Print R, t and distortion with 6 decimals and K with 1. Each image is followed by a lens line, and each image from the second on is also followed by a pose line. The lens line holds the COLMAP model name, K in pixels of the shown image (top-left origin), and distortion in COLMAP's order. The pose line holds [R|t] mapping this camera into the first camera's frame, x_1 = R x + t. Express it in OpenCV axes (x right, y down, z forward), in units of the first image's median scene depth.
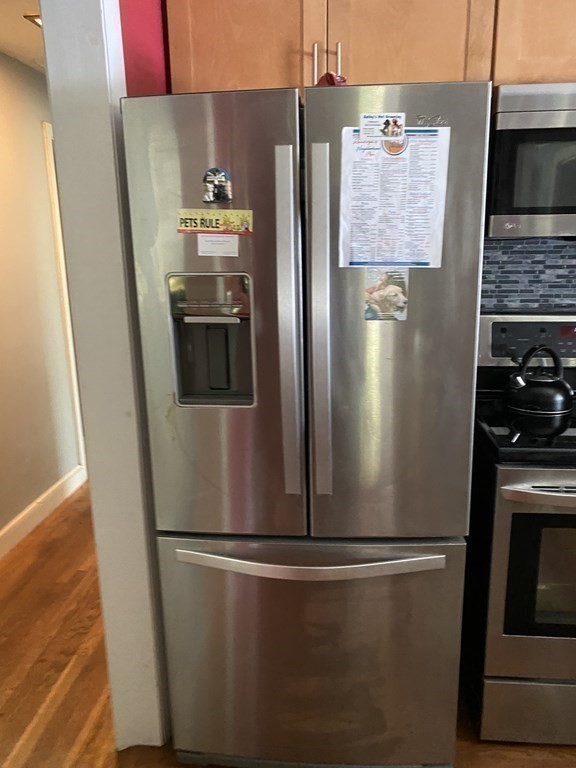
lens RADIAL K [[582.5, 0, 288.9], [0, 582.5, 376.7], [0, 0, 1]] dist [0.004797, -0.011993]
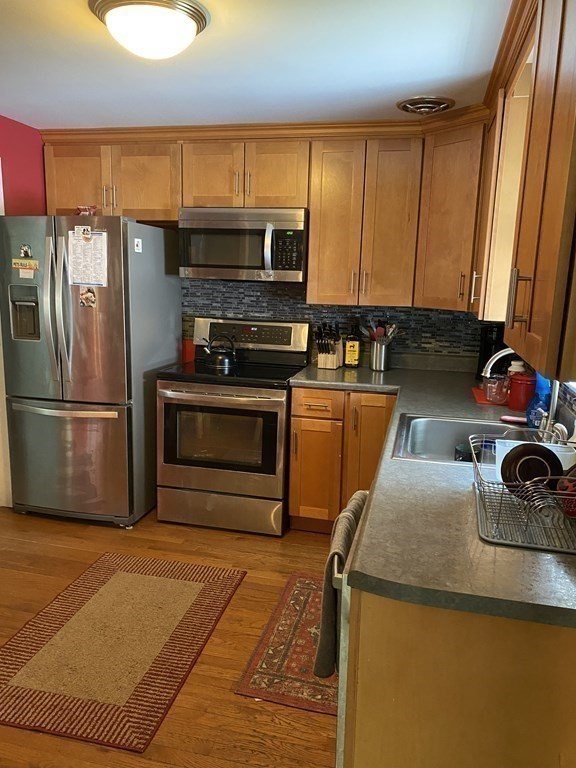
lens RADIAL K [[582.5, 0, 286.3], [0, 582.5, 388.8], [0, 0, 1]] dist [0.004797, -0.011993]
pose [[0.989267, 0.071807, -0.127260, 0.917770], [-0.077763, 0.996067, -0.042463, 0.197678], [0.123710, 0.051903, 0.990960, -0.908731]]
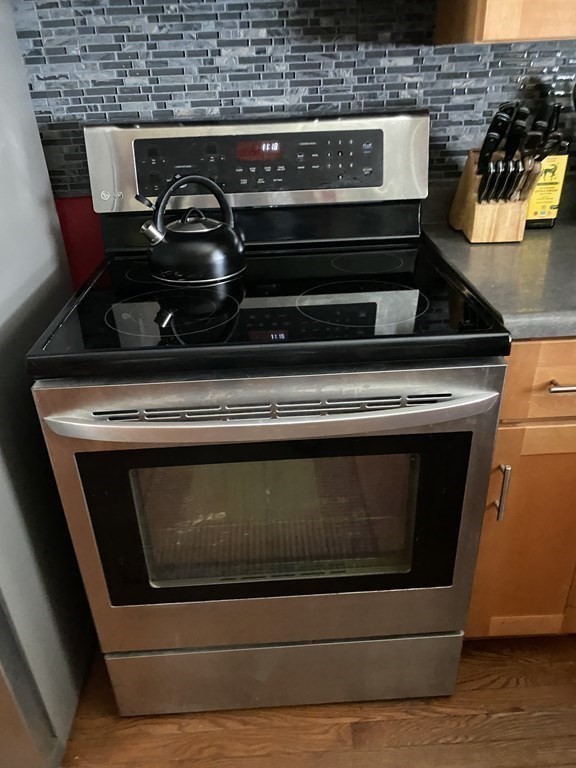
lens RADIAL K [[582.5, 0, 281.4], [0, 582.5, 386.6], [0, 0, 1]] dist [0.004797, -0.011993]
pose [[0.991979, -0.079449, 0.098310, 0.456707], [0.050395, 0.961868, 0.268832, 0.003622], [-0.115920, -0.261721, 0.958157, 0.317883]]
